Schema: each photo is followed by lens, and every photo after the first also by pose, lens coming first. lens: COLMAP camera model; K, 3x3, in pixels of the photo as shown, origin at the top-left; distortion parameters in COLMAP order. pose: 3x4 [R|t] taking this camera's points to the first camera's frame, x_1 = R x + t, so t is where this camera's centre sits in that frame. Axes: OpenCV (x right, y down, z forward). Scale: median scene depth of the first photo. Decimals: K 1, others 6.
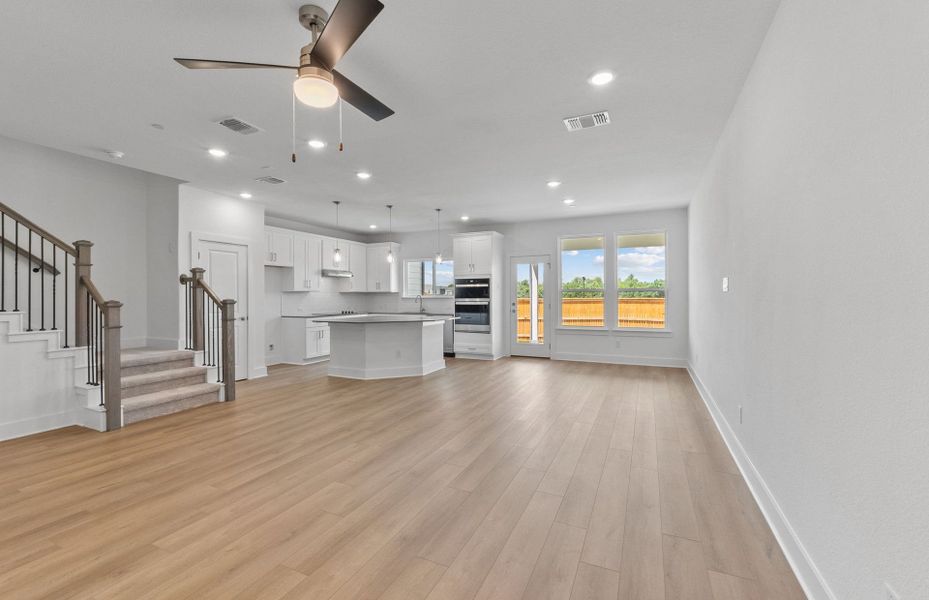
lens RADIAL K [[396.4, 0, 463.7], [0, 396.4, 296.0], [0, 0, 1]] dist [-0.002519, -0.000023]
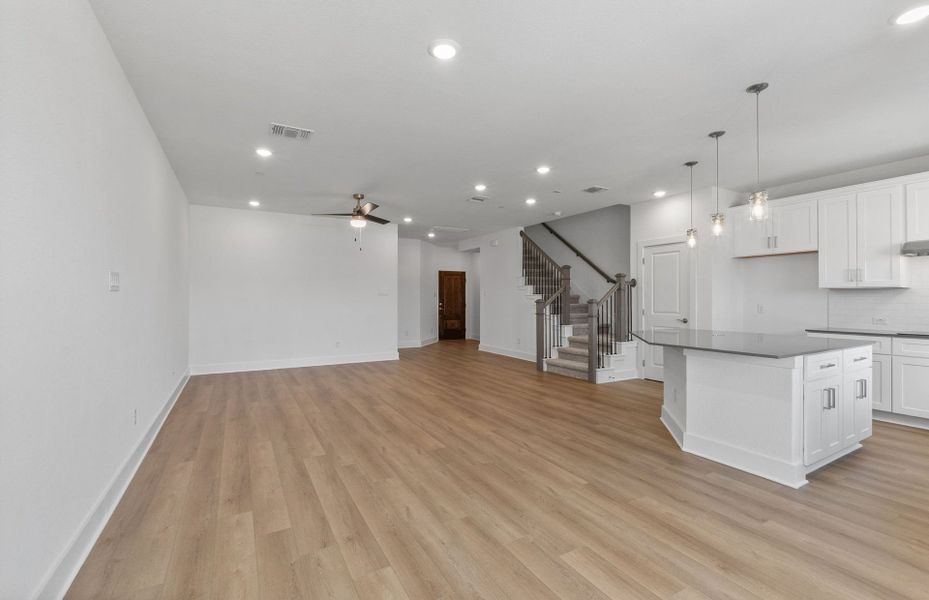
lens RADIAL K [[396.4, 0, 463.7], [0, 396.4, 296.0], [0, 0, 1]] dist [-0.002519, -0.000023]
pose [[-0.581135, -0.003347, -0.813800, 0.391734], [-0.000737, 0.999993, -0.003587, 0.002191], [0.813807, -0.001485, -0.581134, 0.869708]]
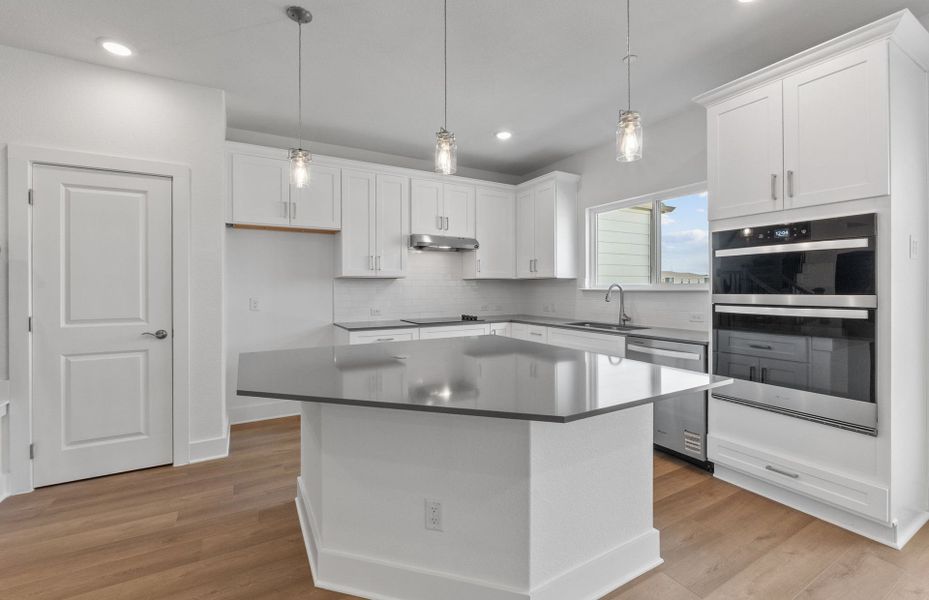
lens RADIAL K [[387.8, 0, 463.0], [0, 387.8, 288.5], [0, 0, 1]] dist [-0.009936, -0.000008]
pose [[0.813781, 0.001411, -0.581170, -0.005540], [0.000090, 0.999997, 0.002553, 0.001706], [0.581172, -0.002130, 0.813778, 0.652027]]
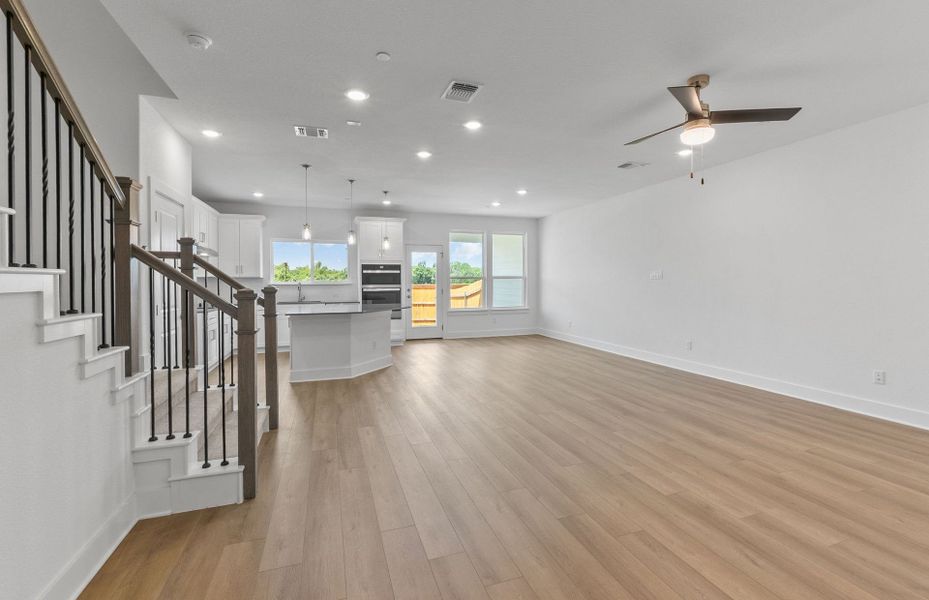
lens RADIAL K [[401.5, 0, 464.3], [0, 401.5, 285.5], [0, 0, 1]] dist [-0.003213, -0.000229]
pose [[0.711714, -0.005805, 0.702446, -0.536360], [0.002057, 0.999979, 0.006179, 0.002245], [-0.702467, -0.002953, 0.711710, 0.154924]]
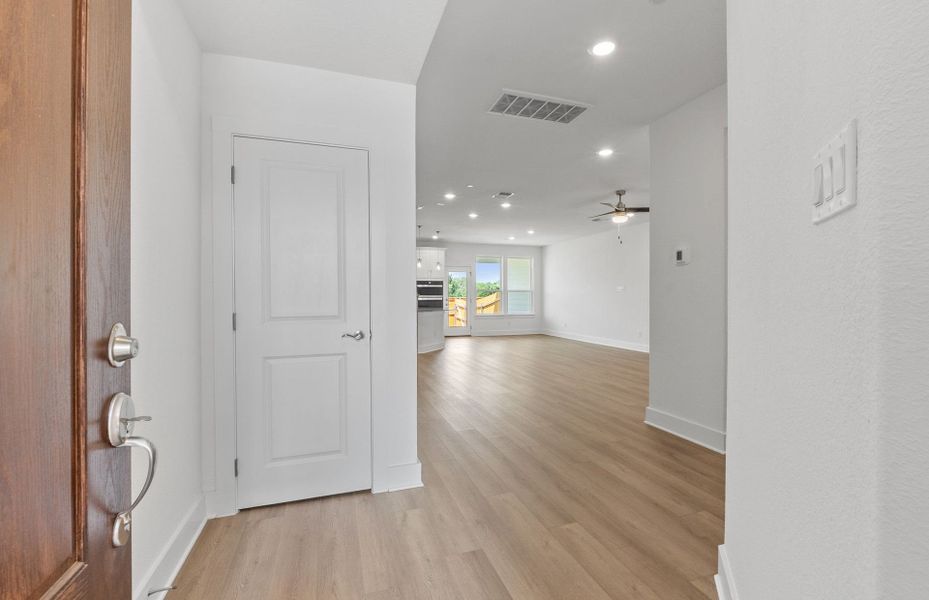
lens RADIAL K [[396.4, 0, 463.7], [0, 396.4, 296.0], [0, 0, 1]] dist [-0.002519, -0.000023]
pose [[0.721441, 0.005490, 0.692454, -0.851452], [-0.002380, 0.999982, -0.005448, 0.015609], [-0.692472, 0.002283, 0.721441, -0.066798]]
